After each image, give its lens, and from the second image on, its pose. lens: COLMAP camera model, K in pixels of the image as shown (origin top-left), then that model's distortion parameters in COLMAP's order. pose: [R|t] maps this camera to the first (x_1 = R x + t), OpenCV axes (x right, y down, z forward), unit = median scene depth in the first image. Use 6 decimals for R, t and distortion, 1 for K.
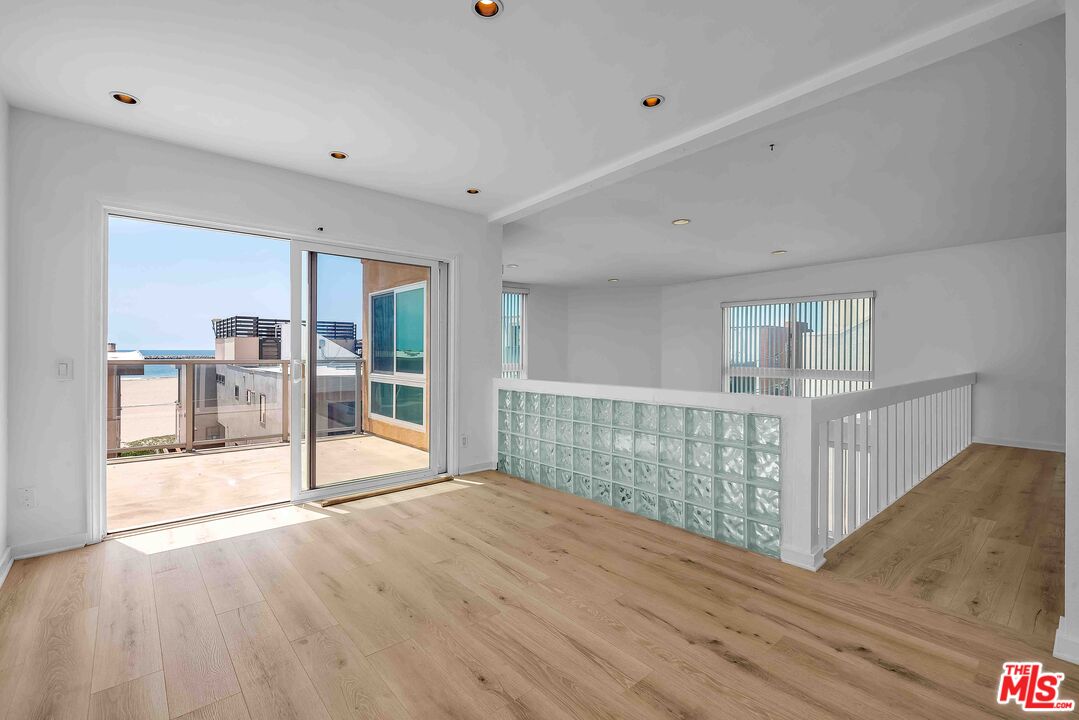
lens RADIAL K [[476.1, 0, 543.1], [0, 476.1, 355.1], [0, 0, 1]] dist [-0.003916, -0.000288]
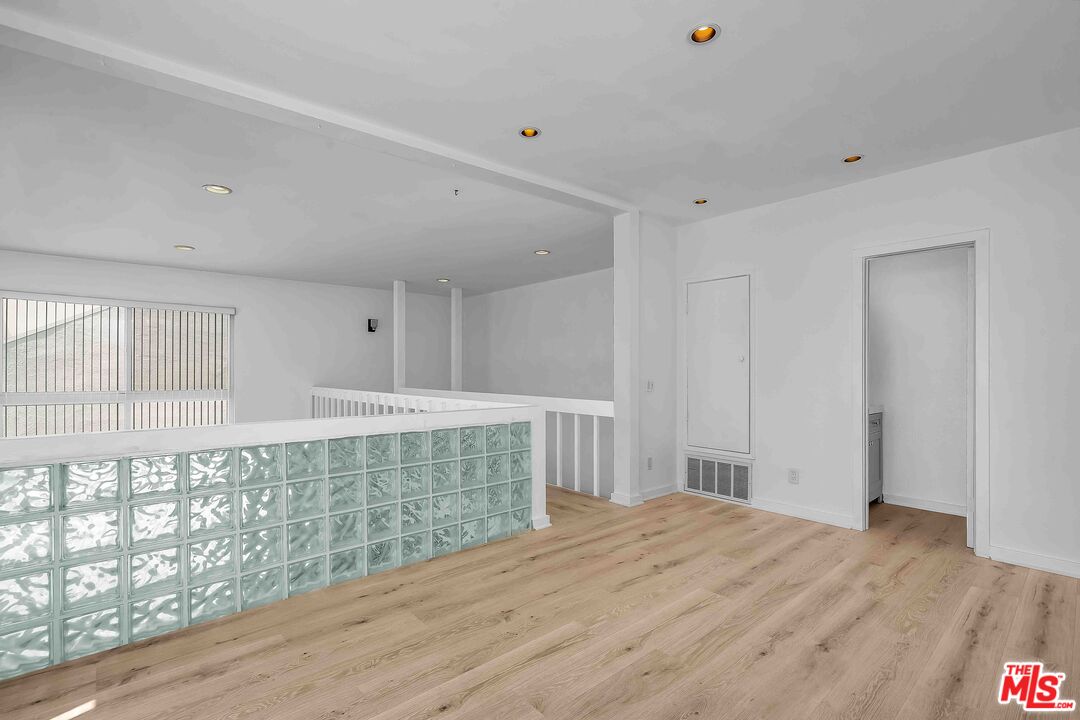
lens RADIAL K [[488.6, 0, 543.0], [0, 488.6, 368.3], [0, 0, 1]] dist [-0.005582, -0.000222]
pose [[0.004889, 0.002482, 0.999985, -0.861867], [0.010678, 0.999940, -0.002534, -0.005912], [-0.999931, 0.010690, 0.004863, 1.001296]]
